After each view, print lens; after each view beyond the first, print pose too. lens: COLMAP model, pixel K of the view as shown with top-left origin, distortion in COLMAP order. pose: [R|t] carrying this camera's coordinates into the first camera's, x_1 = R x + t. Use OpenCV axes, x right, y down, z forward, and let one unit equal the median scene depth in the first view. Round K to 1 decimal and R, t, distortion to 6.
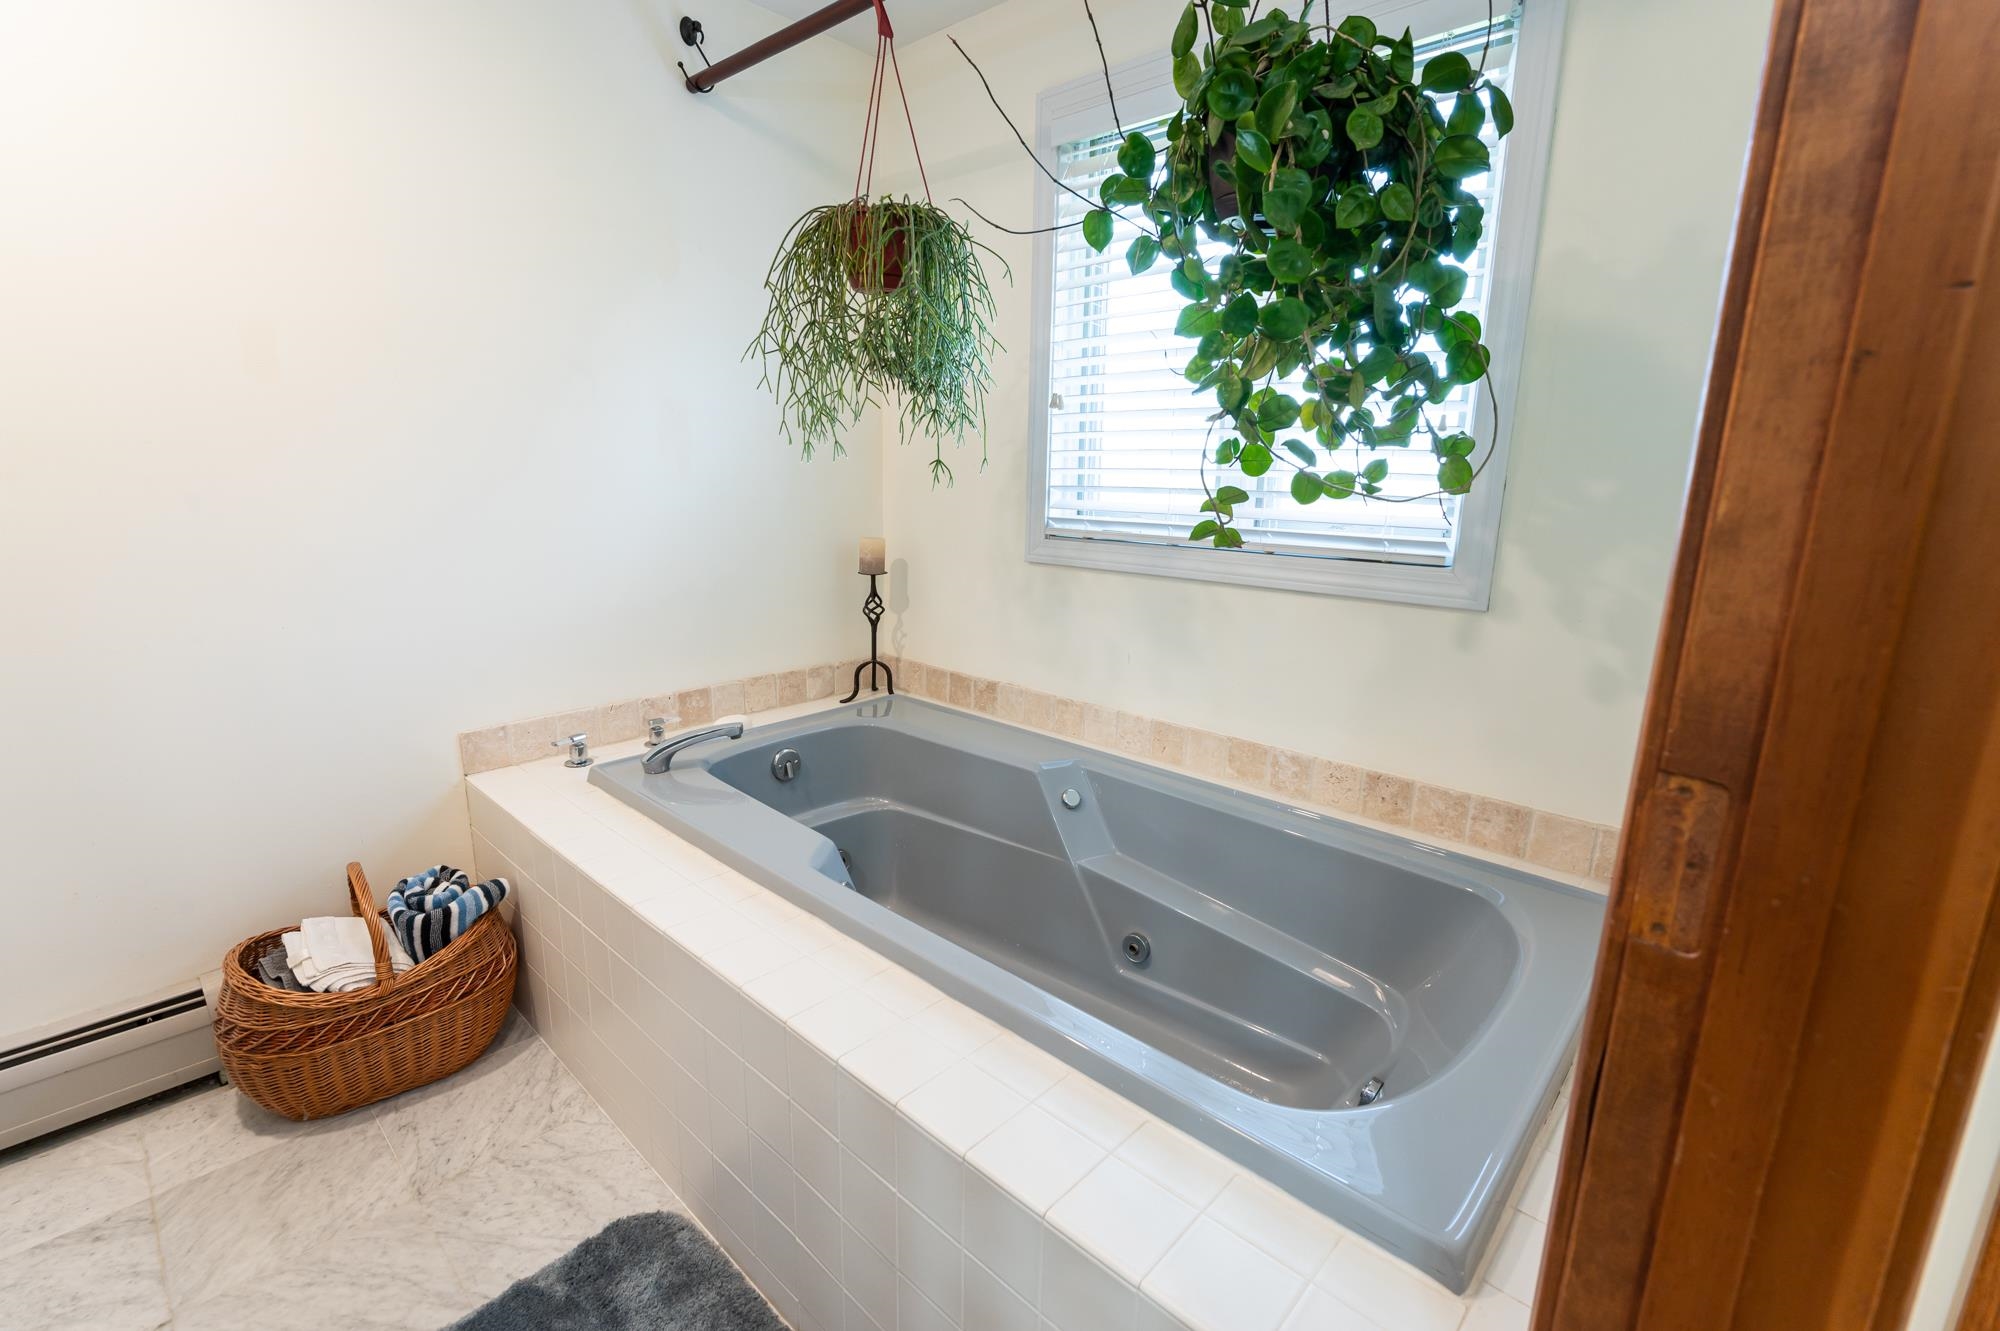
lens RADIAL K [[894.1, 0, 1000.0], [0, 894.1, 665.5], [0, 0, 1]] dist [0.001073, 0.000715]
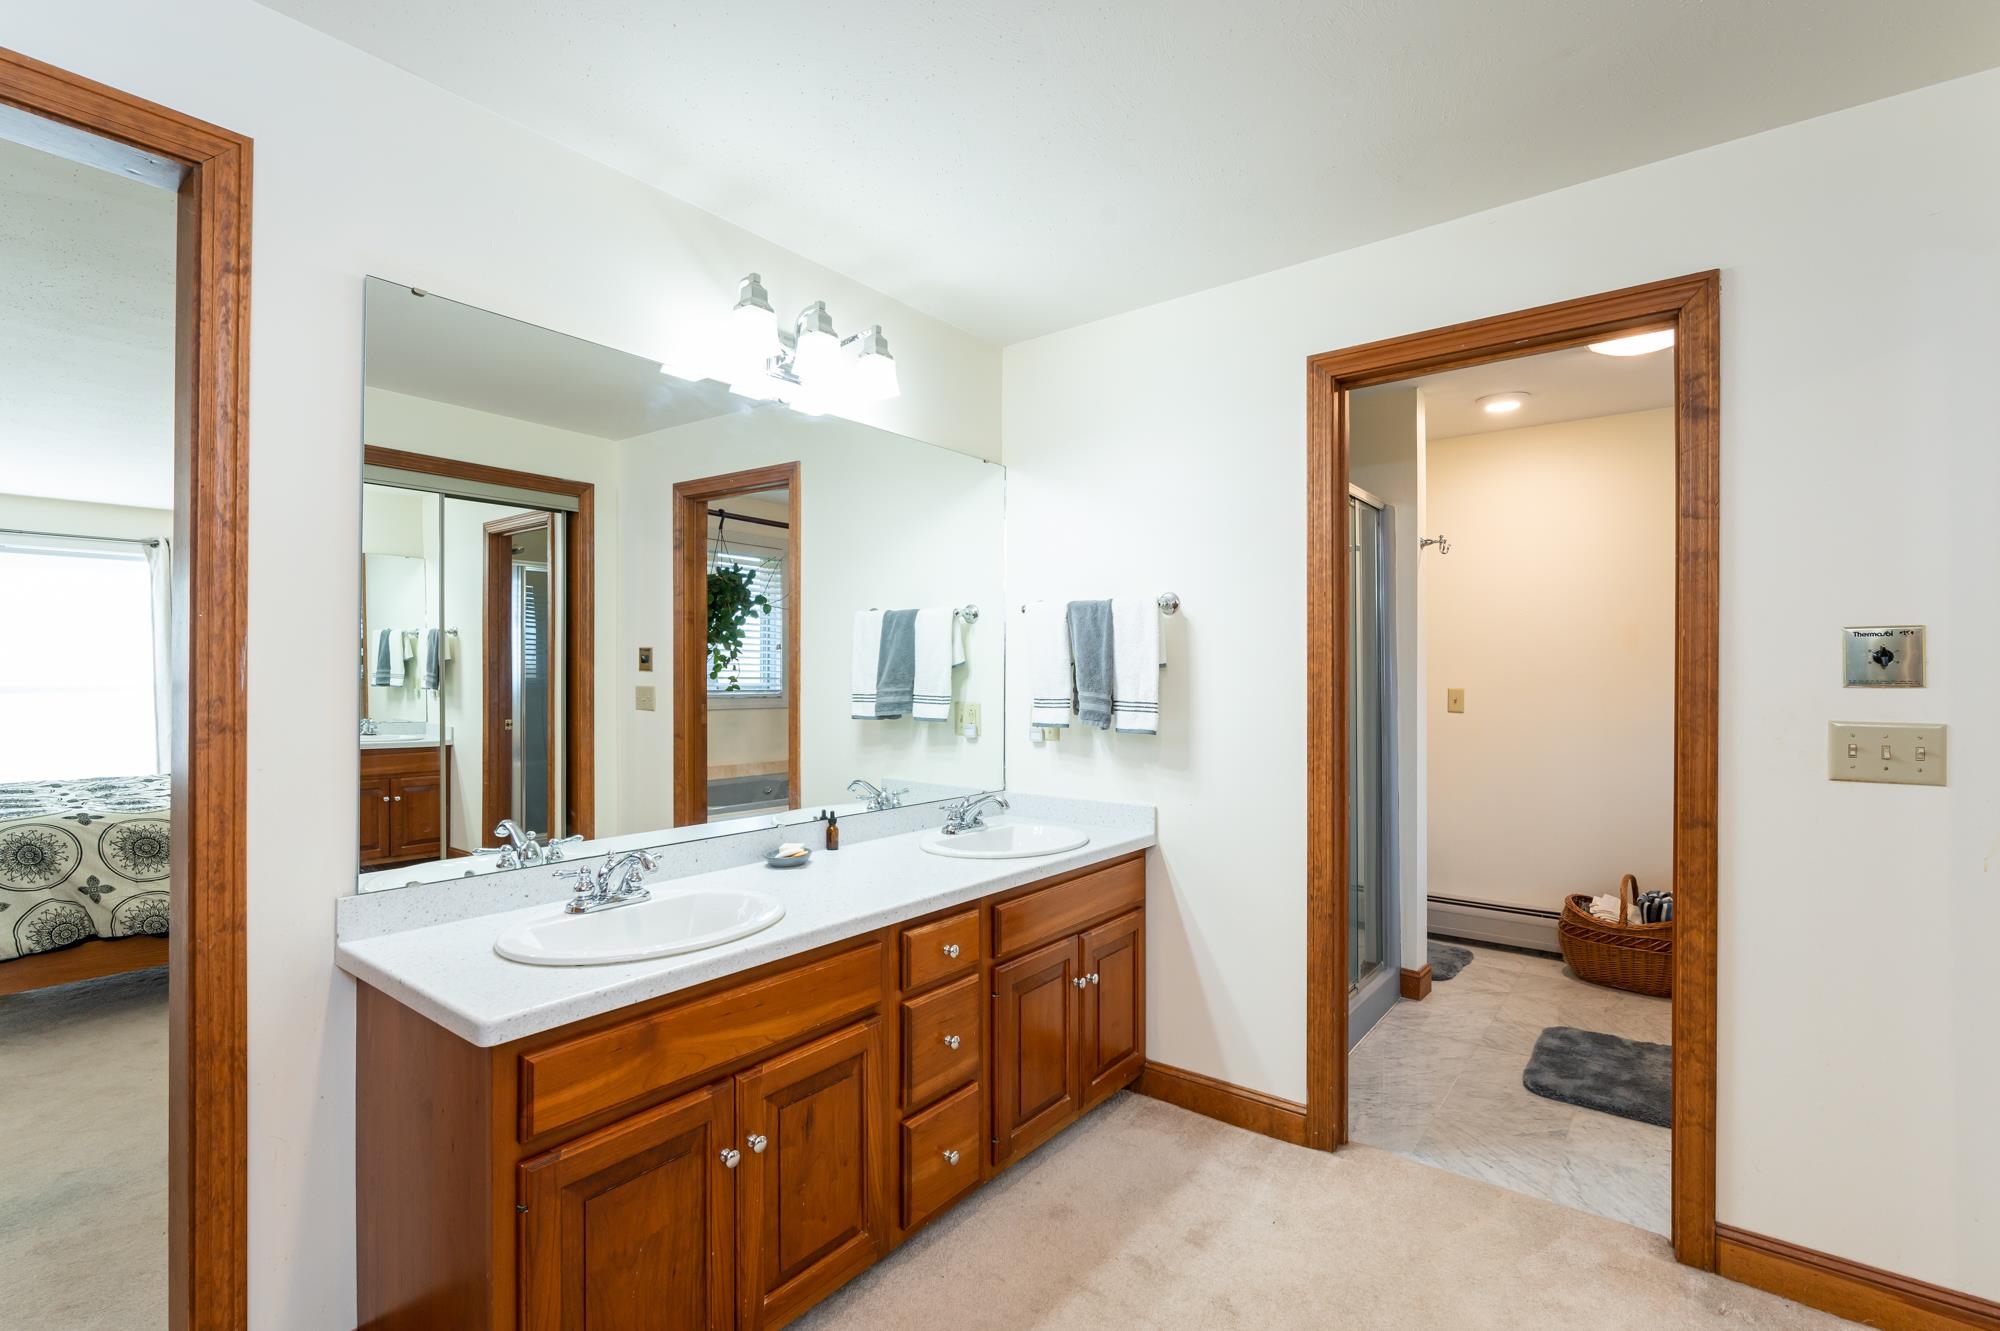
lens RADIAL K [[894.1, 0, 1000.0], [0, 894.1, 665.5], [0, 0, 1]] dist [0.001073, 0.000715]
pose [[0.102748, -0.016828, -0.994565, 1.207602], [-0.222645, 0.974100, -0.039483, 0.166385], [0.969470, 0.225491, 0.096340, -0.720304]]
